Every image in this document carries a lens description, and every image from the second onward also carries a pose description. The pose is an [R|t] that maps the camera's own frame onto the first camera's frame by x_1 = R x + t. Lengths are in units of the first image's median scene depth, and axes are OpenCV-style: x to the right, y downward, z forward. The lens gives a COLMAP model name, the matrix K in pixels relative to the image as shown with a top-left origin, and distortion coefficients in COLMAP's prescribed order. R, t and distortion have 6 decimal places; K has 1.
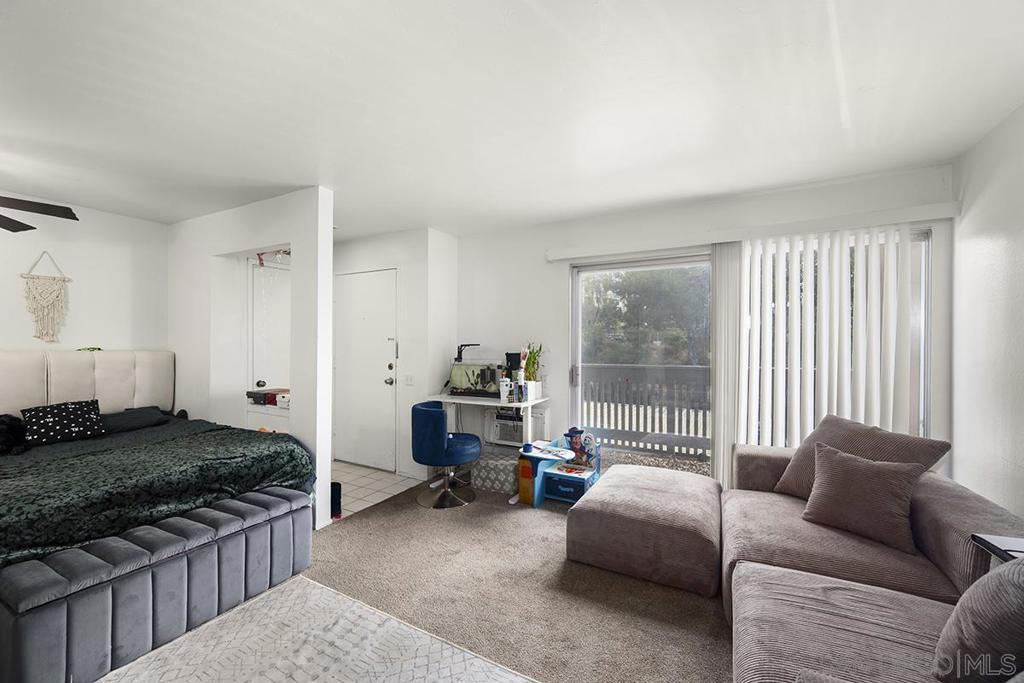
lens RADIAL K [[407.8, 0, 511.5], [0, 407.8, 347.9], [0, 0, 1]] dist [0.000291, -0.000435]
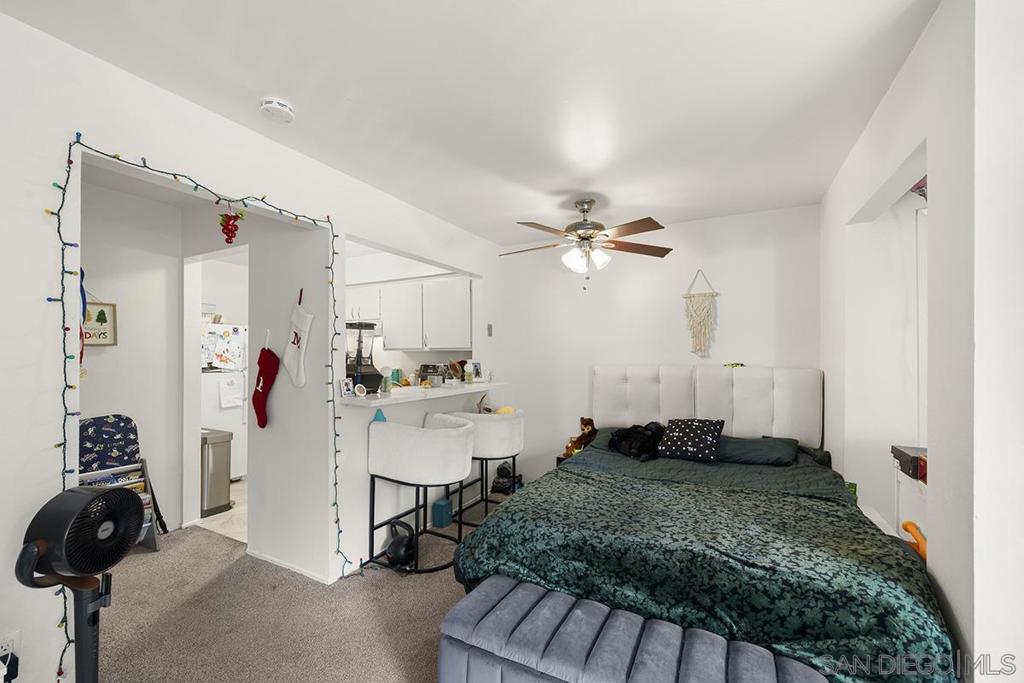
lens RADIAL K [[422.1, 0, 509.0], [0, 422.1, 352.4], [0, 0, 1]] dist [0.001304, -0.000411]
pose [[0.007548, -0.010580, -0.999916, -0.080798], [-0.013476, 0.999852, -0.010681, -0.008726], [0.999881, 0.013556, 0.007404, 0.522148]]
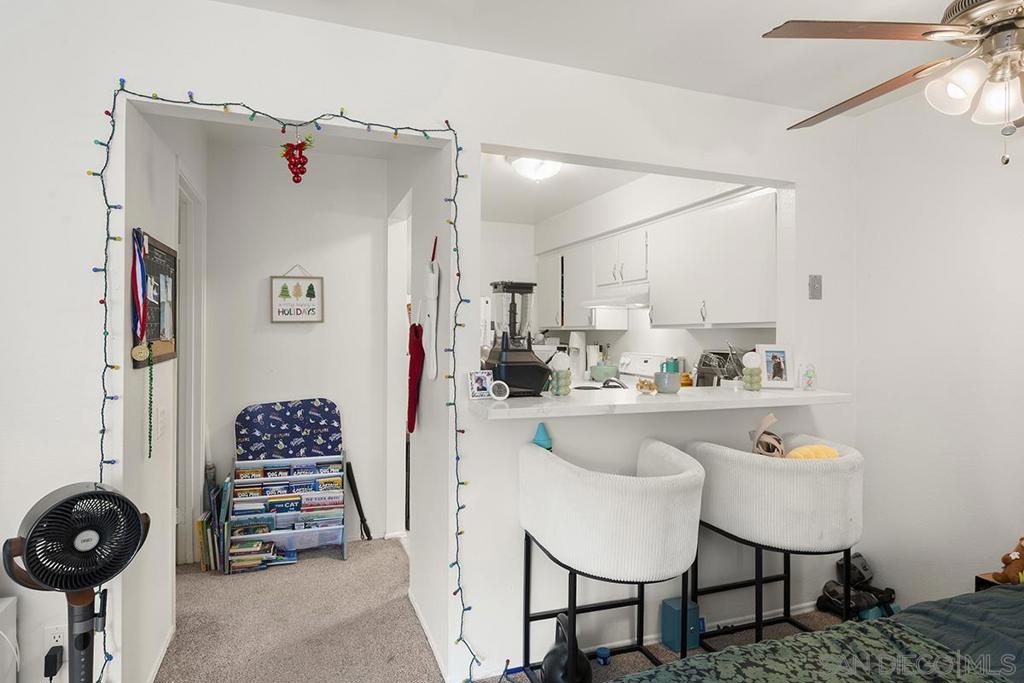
lens RADIAL K [[579.4, 0, 508.6], [0, 579.4, 332.5], [0, 0, 1]] dist [-0.001517, 0.000474]
pose [[-0.660717, -0.010955, -0.750555, -0.387817], [-0.019590, 0.999805, 0.002652, -0.012342], [0.750380, 0.016455, -0.660802, 0.711433]]
